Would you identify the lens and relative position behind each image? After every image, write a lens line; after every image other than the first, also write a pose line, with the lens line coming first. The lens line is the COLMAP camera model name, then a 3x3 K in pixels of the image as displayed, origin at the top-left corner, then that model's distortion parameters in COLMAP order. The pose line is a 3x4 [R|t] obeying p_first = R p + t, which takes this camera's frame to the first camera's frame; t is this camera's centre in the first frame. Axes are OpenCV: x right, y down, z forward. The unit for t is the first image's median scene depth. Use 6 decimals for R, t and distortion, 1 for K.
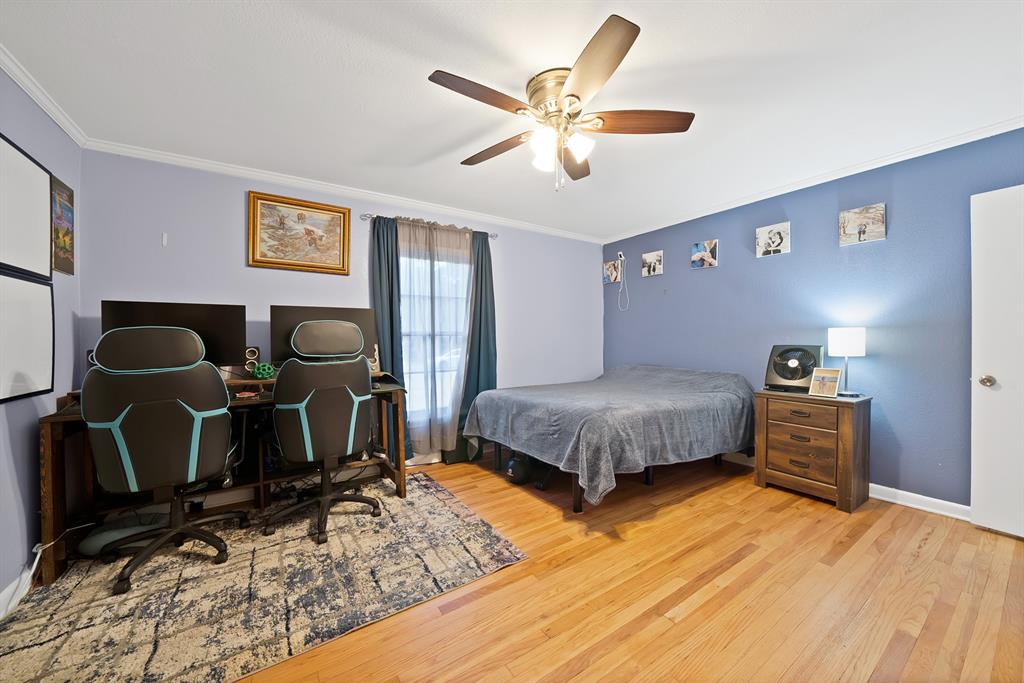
lens RADIAL K [[368.0, 0, 511.4], [0, 368.0, 342.5], [0, 0, 1]] dist [-0.016471, 0.000499]
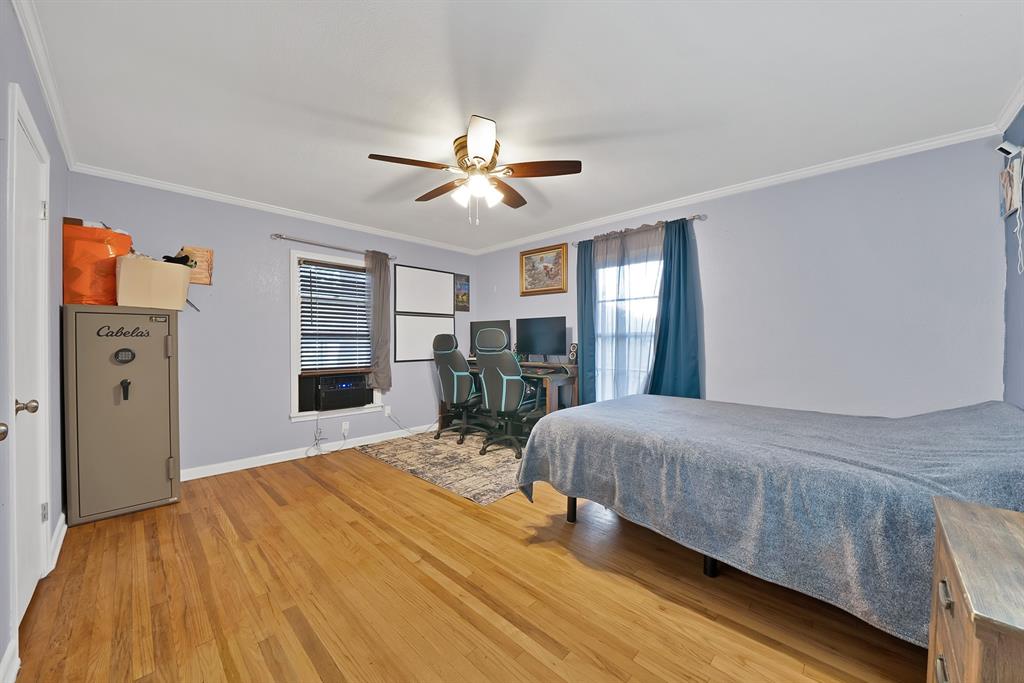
lens RADIAL K [[368.0, 0, 511.8], [0, 368.0, 342.1], [0, 0, 1]] dist [-0.016471, 0.000499]
pose [[0.235684, 0.014486, -0.971722, 1.237364], [-0.010663, 0.999867, 0.012319, -0.018484], [0.971771, 0.007458, 0.235807, 0.717372]]
